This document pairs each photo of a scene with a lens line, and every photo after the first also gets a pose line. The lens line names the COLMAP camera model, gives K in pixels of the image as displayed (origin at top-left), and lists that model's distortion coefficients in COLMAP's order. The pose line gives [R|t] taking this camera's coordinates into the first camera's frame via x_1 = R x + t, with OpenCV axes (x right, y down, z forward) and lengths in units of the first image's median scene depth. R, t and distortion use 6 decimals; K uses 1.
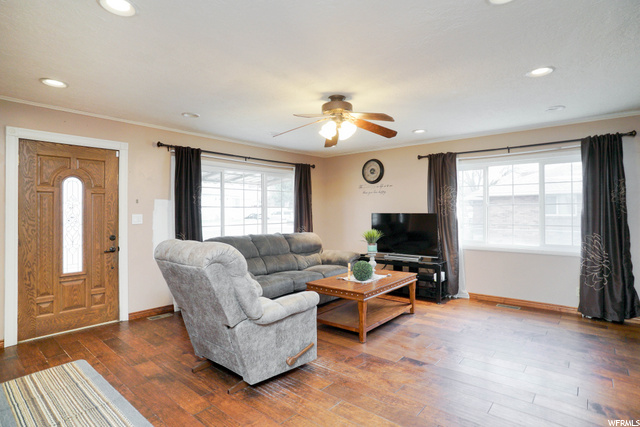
lens RADIAL K [[335.2, 0, 312.6], [0, 335.2, 212.0], [0, 0, 1]] dist [-0.071540, 0.039368]
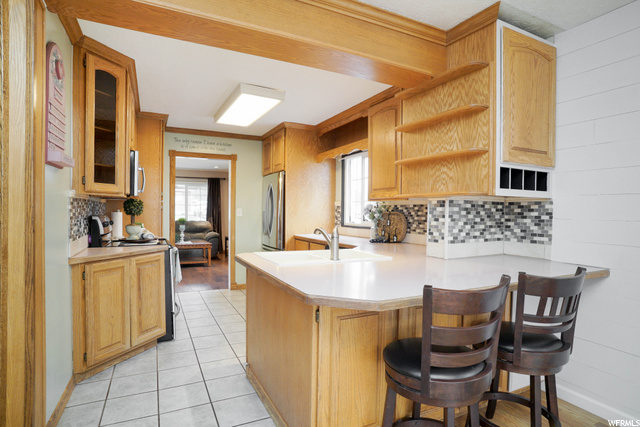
lens RADIAL K [[342.6, 0, 313.3], [0, 342.6, 215.4], [0, 0, 1]] dist [-0.050423, 0.000529]
pose [[0.919529, 0.021402, -0.392439, 1.584541], [-0.019049, 0.999770, 0.009891, 0.012376], [0.392560, -0.001620, 0.919725, -0.442618]]
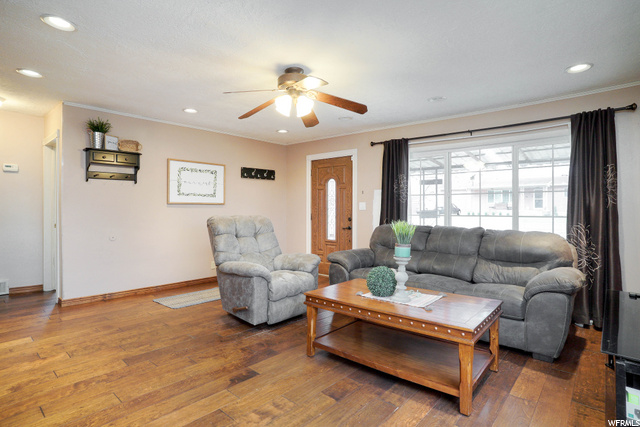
lens RADIAL K [[336.0, 0, 317.0], [0, 336.0, 208.4], [0, 0, 1]] dist [-0.075283, 0.041964]
pose [[-0.011989, 0.000455, -0.999928, 0.791418], [-0.007565, 0.999971, 0.000546, 0.031899], [0.999900, 0.007571, -0.011985, 0.851620]]
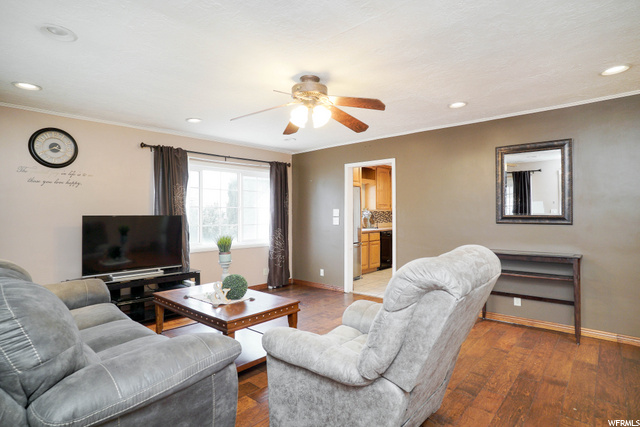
lens RADIAL K [[336.0, 0, 317.0], [0, 336.0, 208.4], [0, 0, 1]] dist [-0.075283, 0.041964]
pose [[0.017122, 0.021589, 0.999620, -0.623190], [0.009102, 0.999722, -0.021747, 0.011528], [-0.999812, 0.009471, 0.016921, 0.766632]]
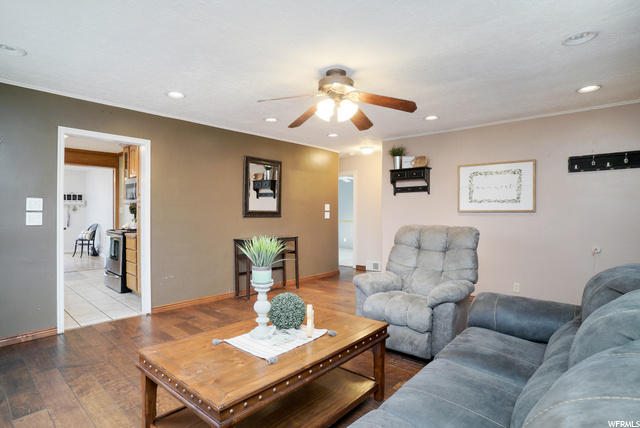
lens RADIAL K [[335.2, 0, 312.6], [0, 335.2, 212.5], [0, 0, 1]] dist [-0.071540, 0.039368]
pose [[-0.999805, 0.001633, 0.019657, 0.099342], [0.001800, 0.999962, 0.008478, 0.011714], [-0.019642, 0.008511, -0.999771, 1.484705]]
